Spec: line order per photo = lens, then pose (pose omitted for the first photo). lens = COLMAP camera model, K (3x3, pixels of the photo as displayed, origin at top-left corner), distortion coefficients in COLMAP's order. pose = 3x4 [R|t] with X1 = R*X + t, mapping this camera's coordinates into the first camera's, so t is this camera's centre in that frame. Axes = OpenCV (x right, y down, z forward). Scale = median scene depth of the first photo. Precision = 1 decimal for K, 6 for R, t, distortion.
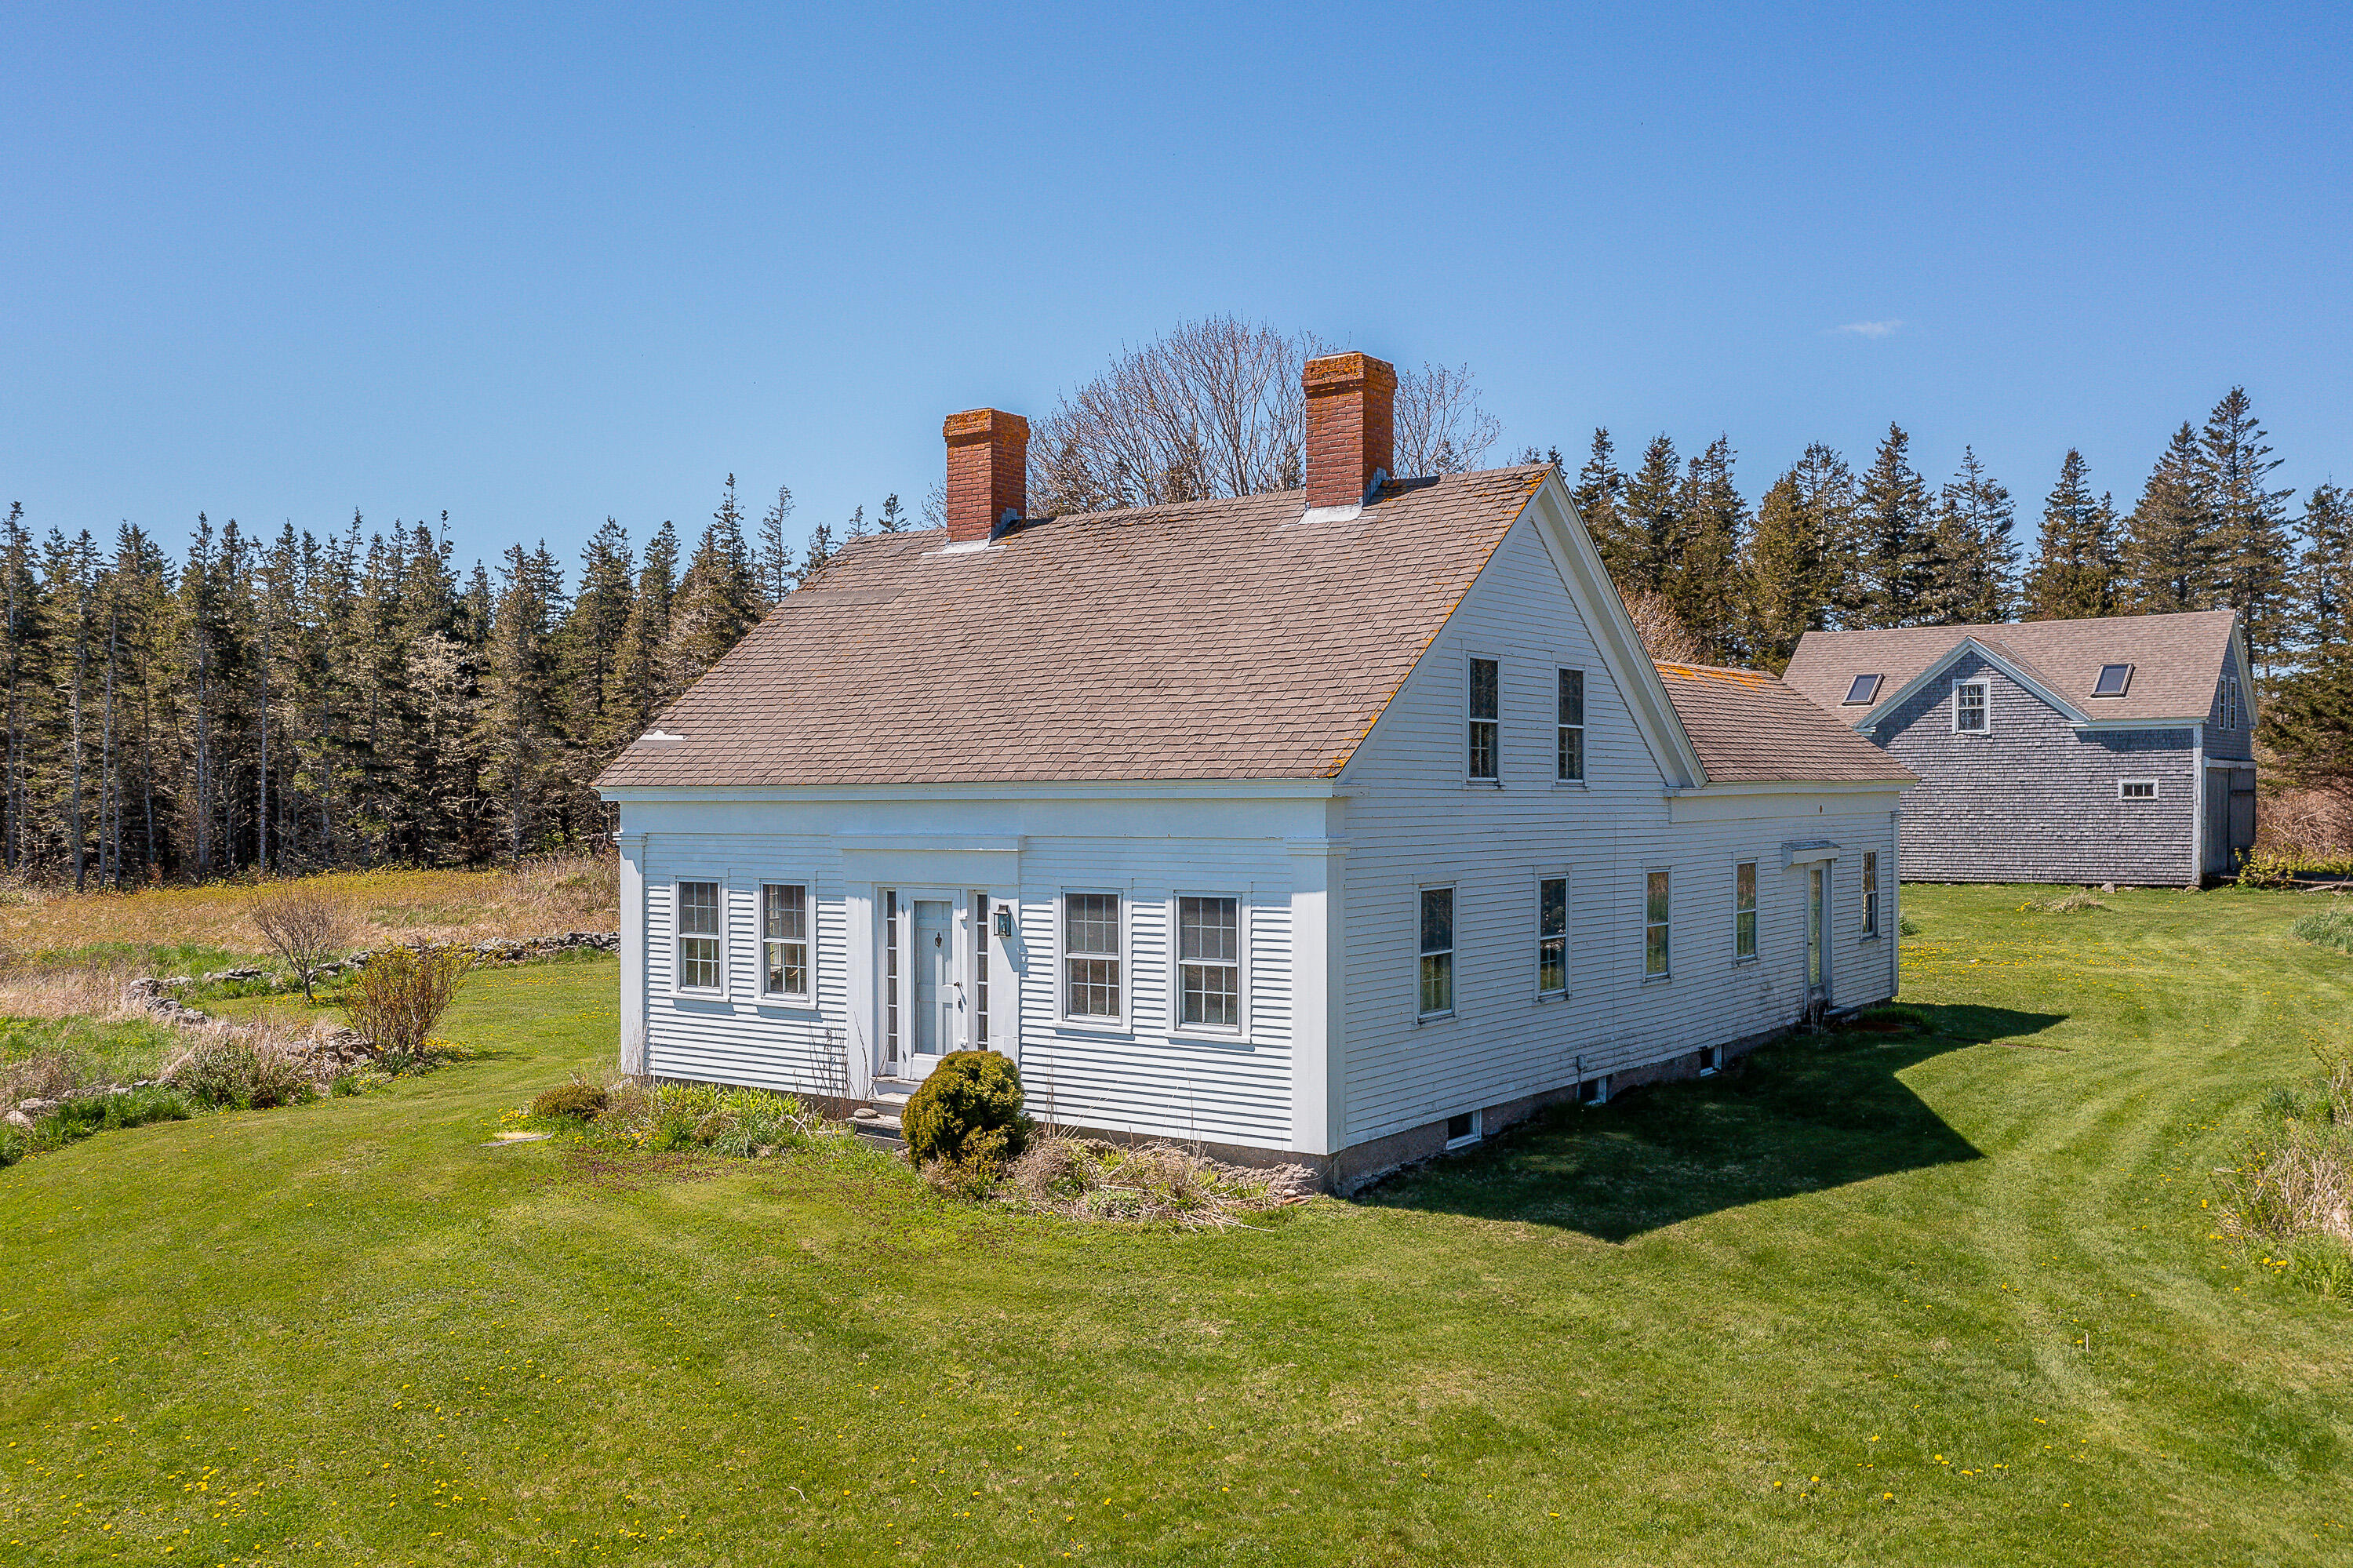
lens RADIAL K [[2139.2, 0, 1006.3], [0, 2139.2, 788.5], [0, 0, 1]] dist [-0.015922, -0.005388]
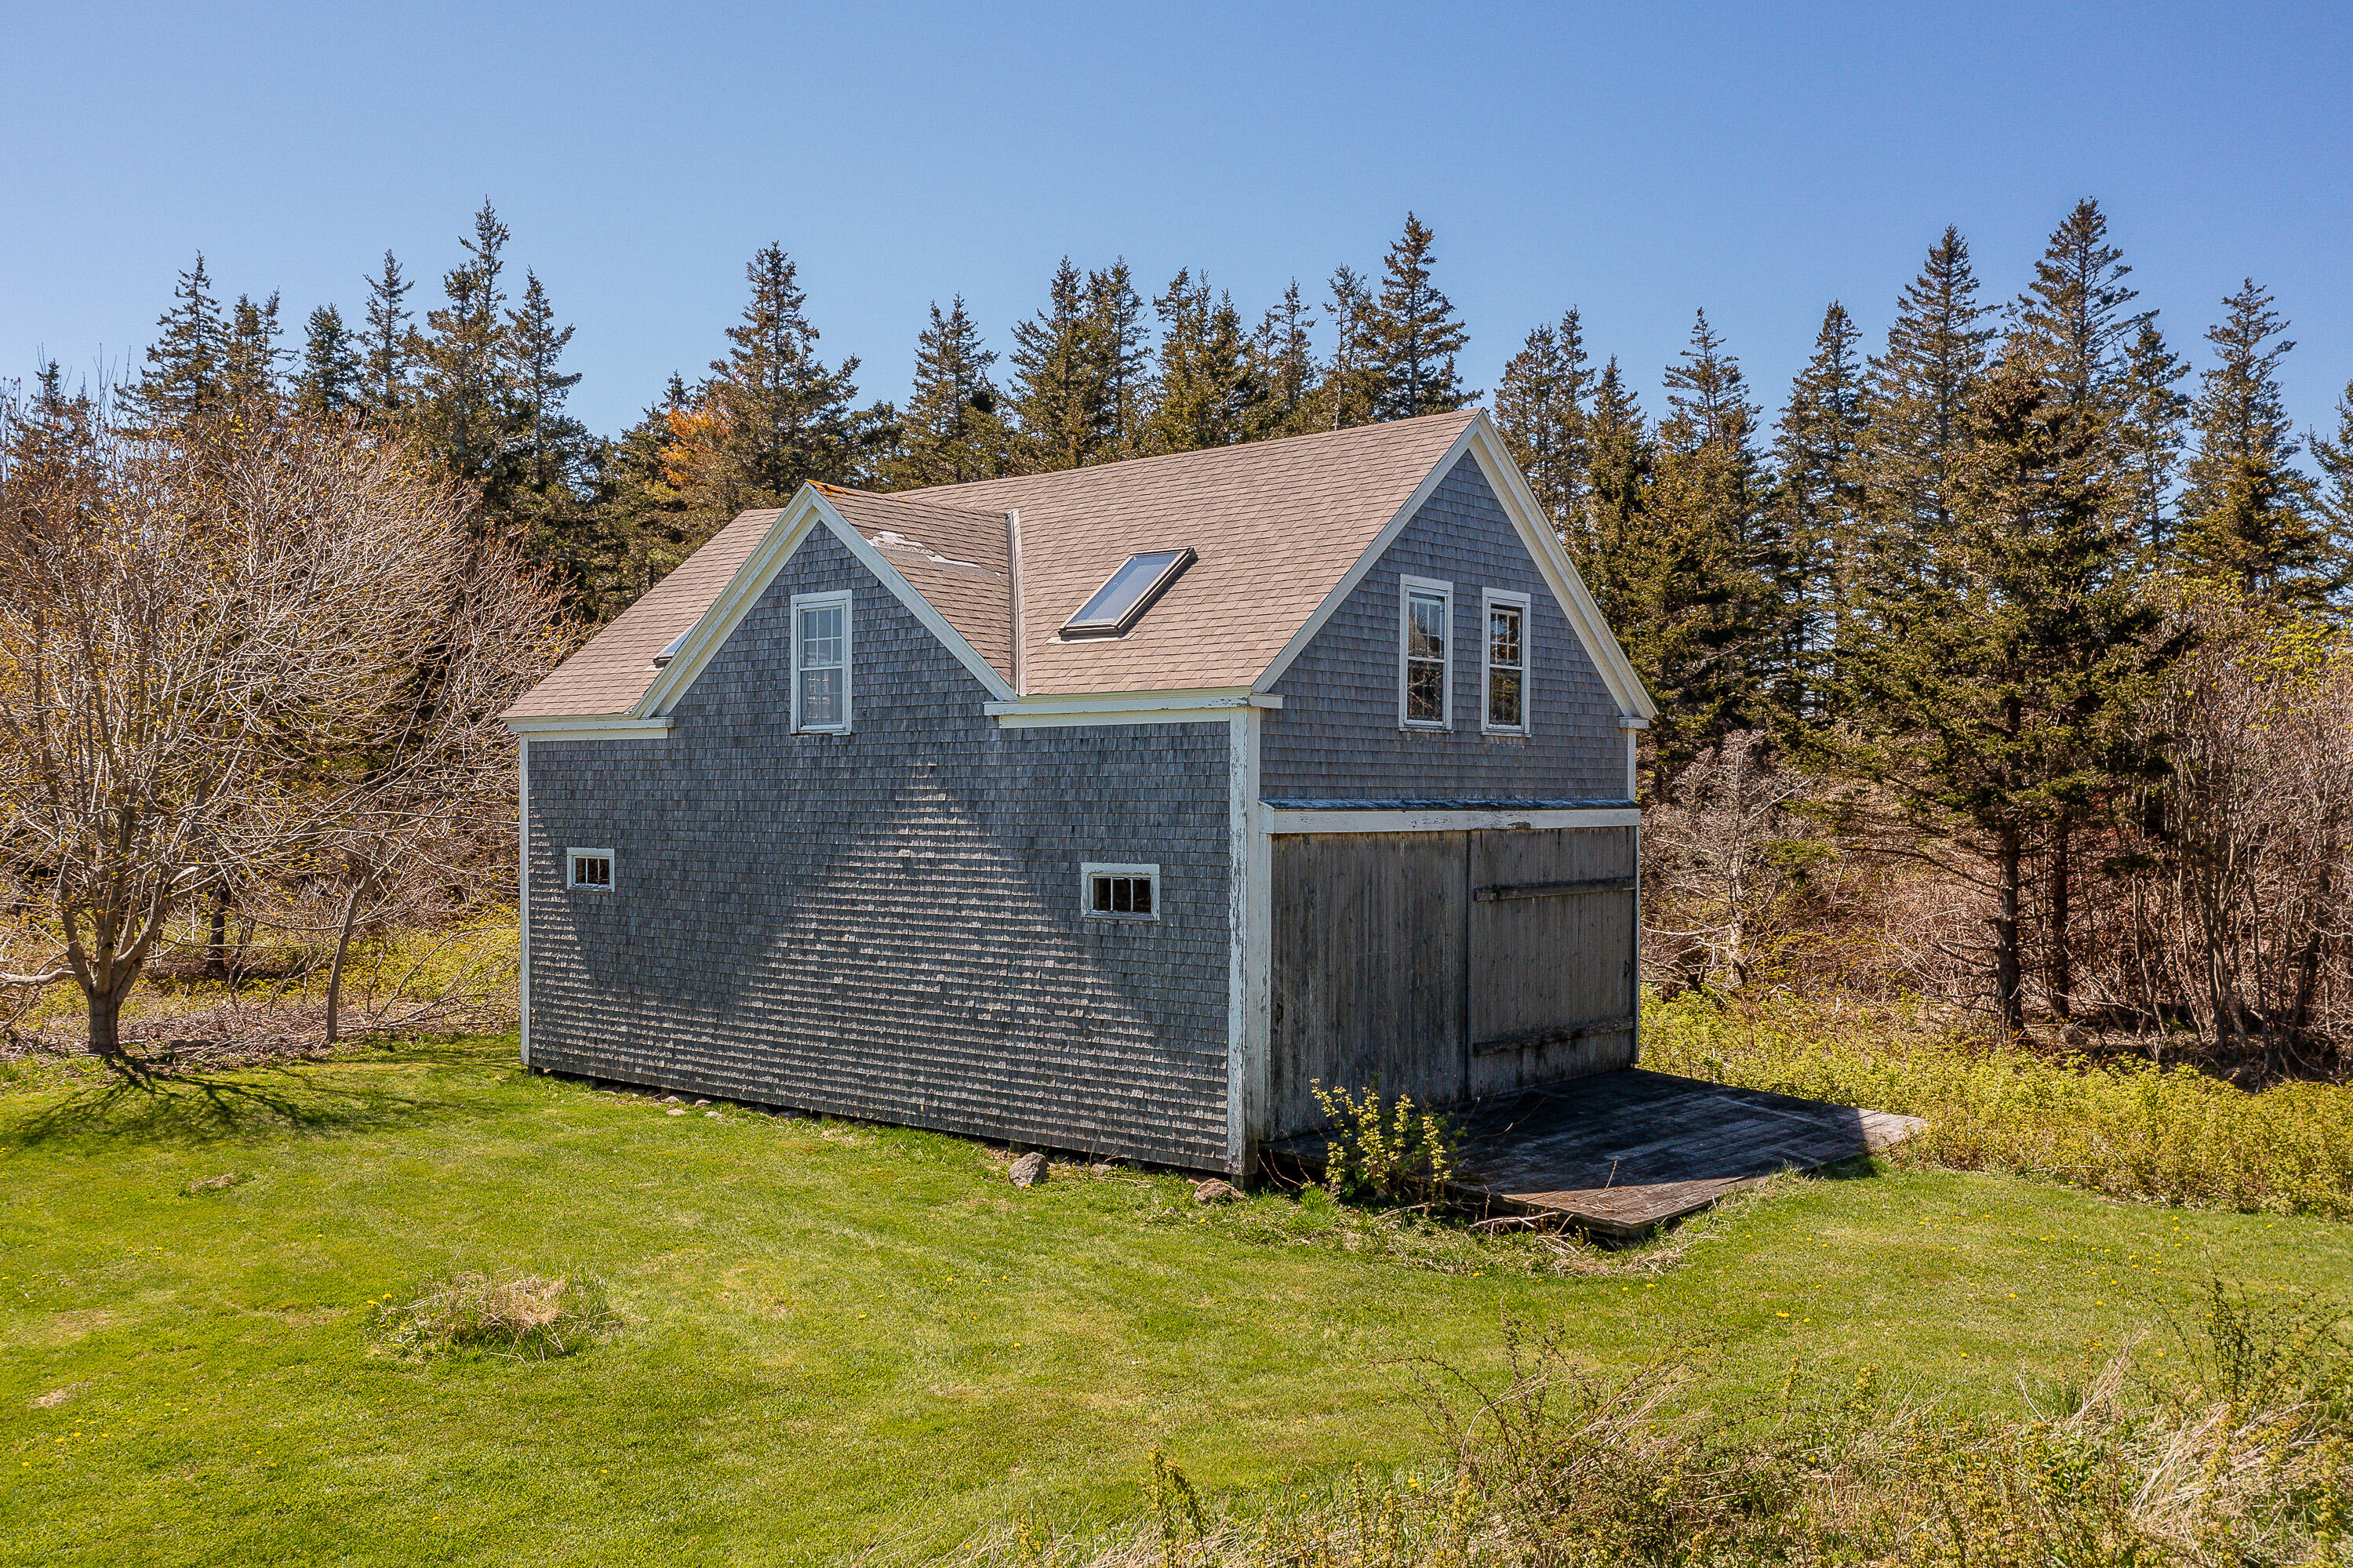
lens RADIAL K [[2074.4, 0, 993.2], [0, 2074.4, 835.1], [0, 0, 1]] dist [-0.010824, -0.006240]
pose [[0.998082, 0.008770, -0.061278, 0.539687], [-0.007303, 0.999682, 0.024122, -0.018045], [0.061470, -0.023628, 0.997829, 0.659698]]
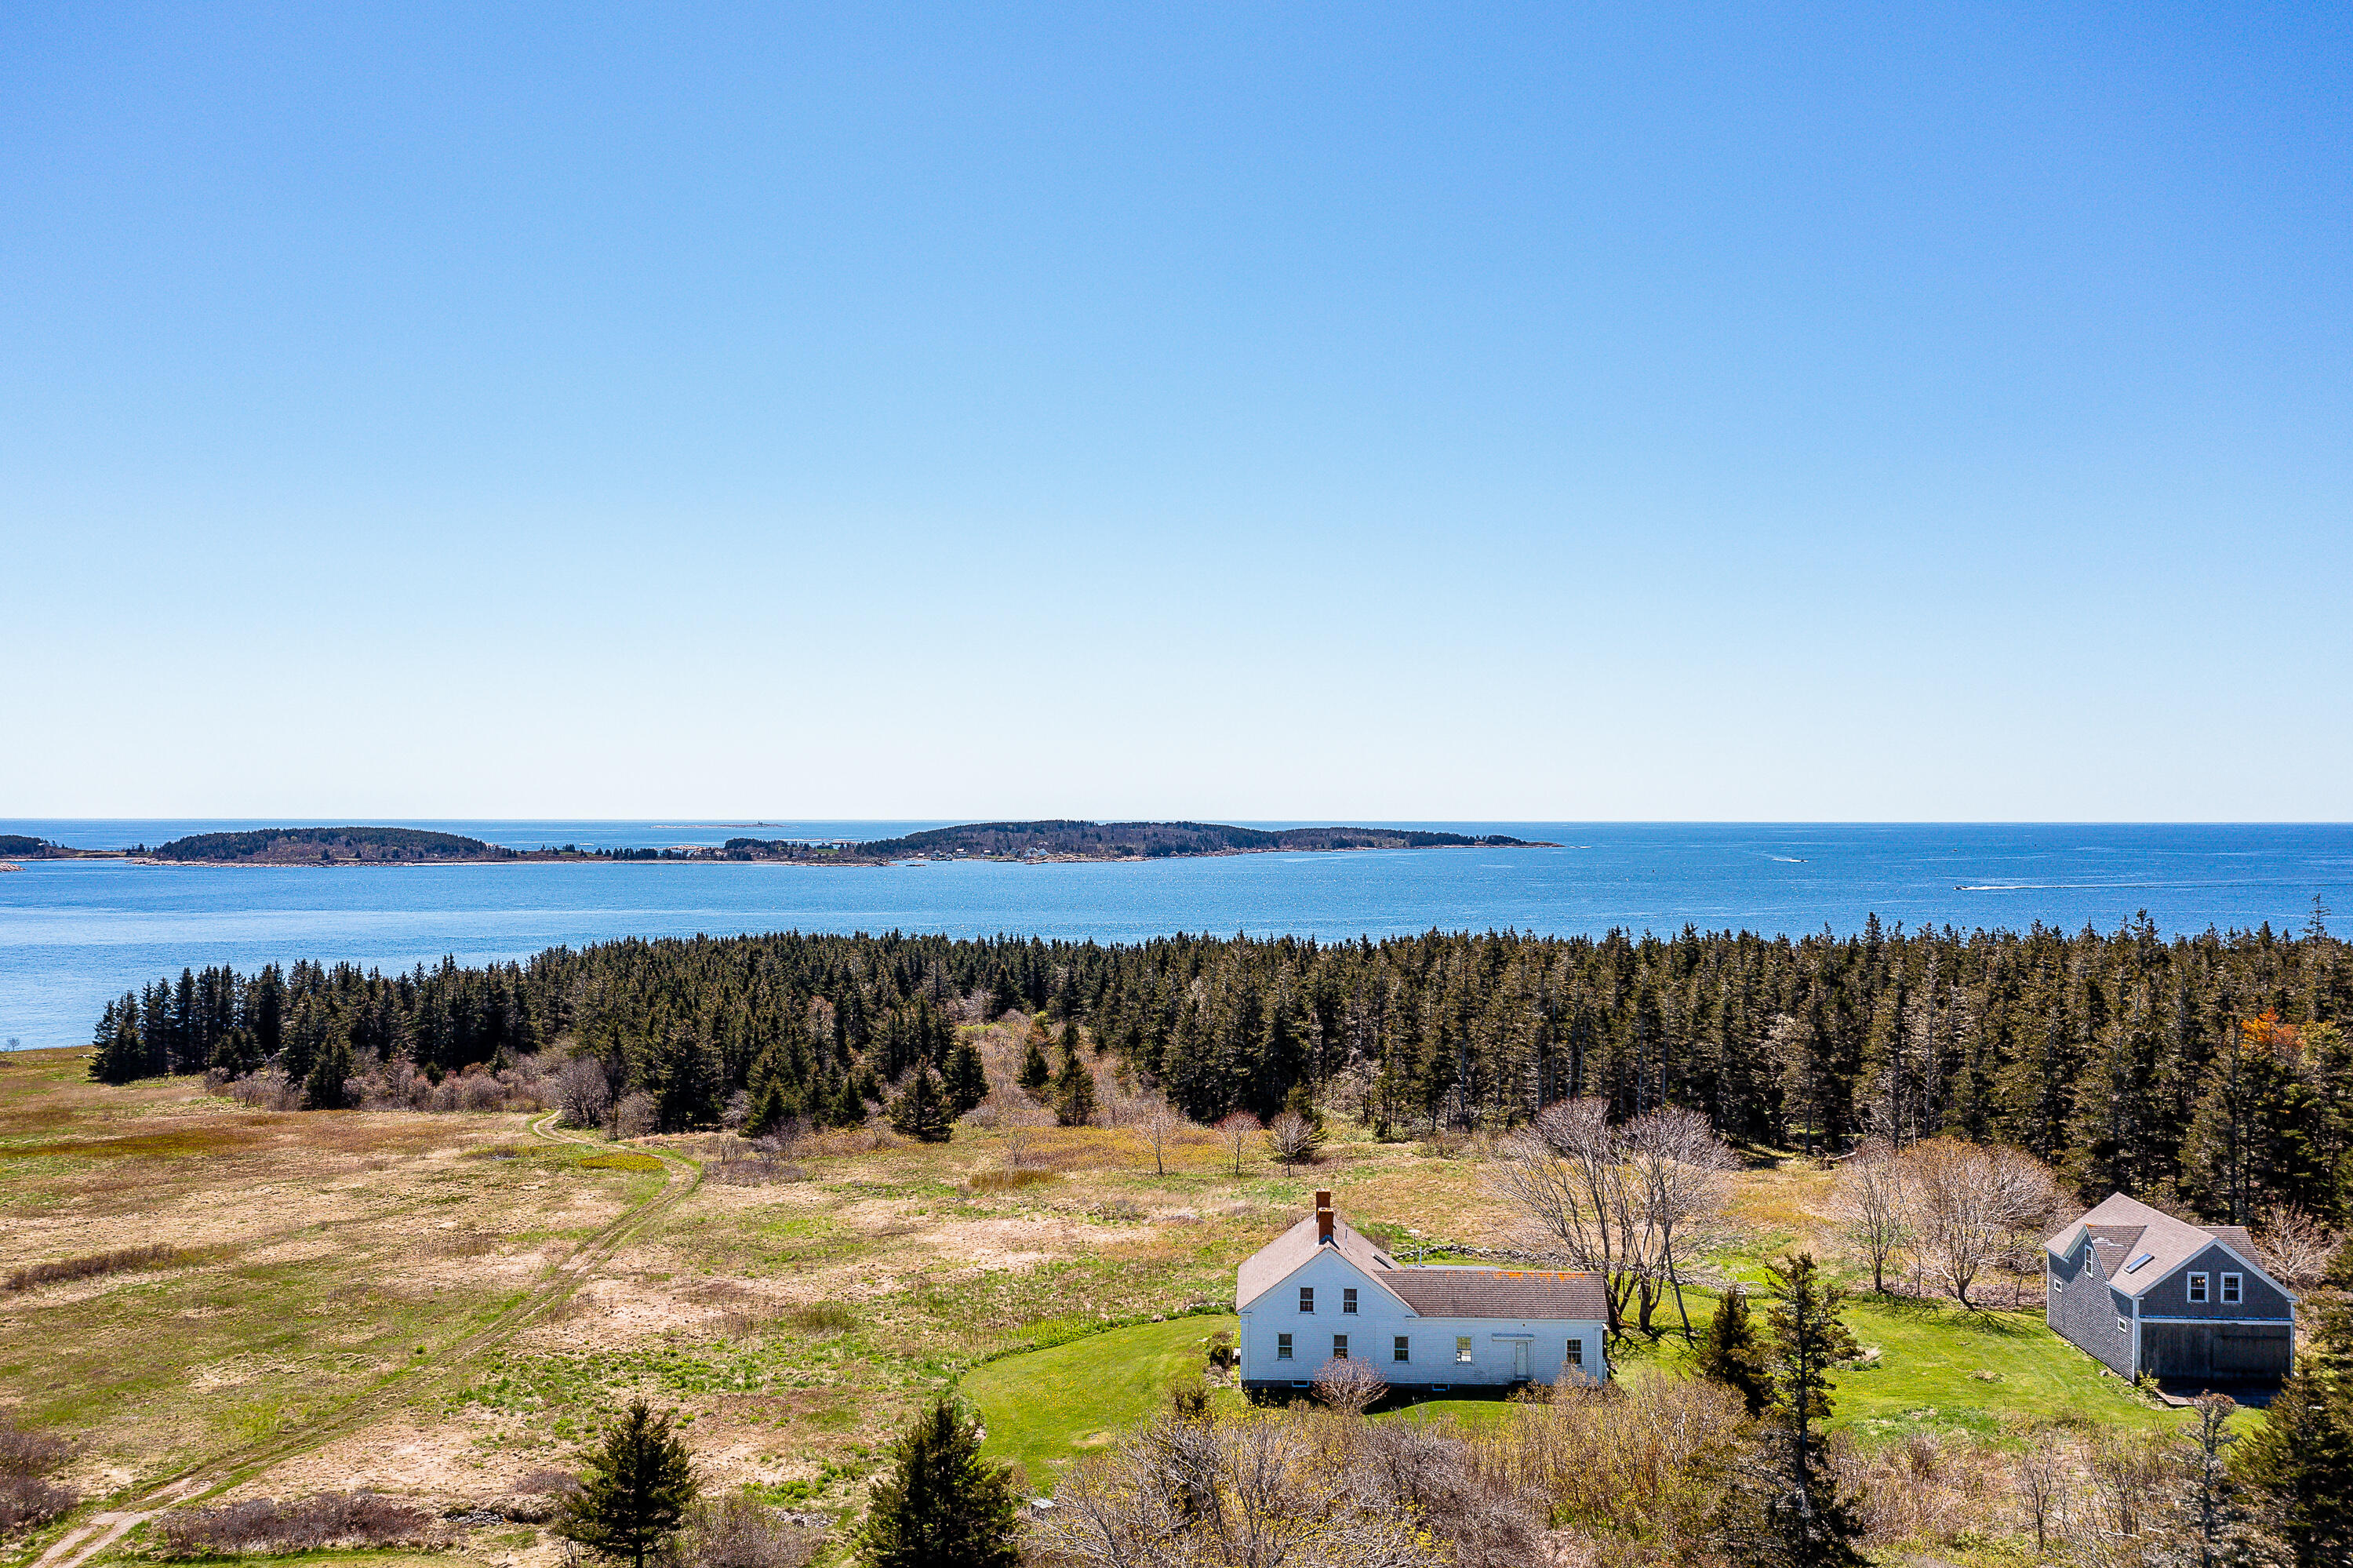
lens RADIAL K [[1894.9, 0, 1176.5], [0, 1894.9, 784.0], [0, 0, 1]] dist [0.003313, 0.002856]
pose [[0.581386, -0.006607, -0.813601, 1.467631], [-0.007167, 0.999887, -0.013242, -0.473021], [0.813596, 0.013529, 0.581273, -0.731722]]
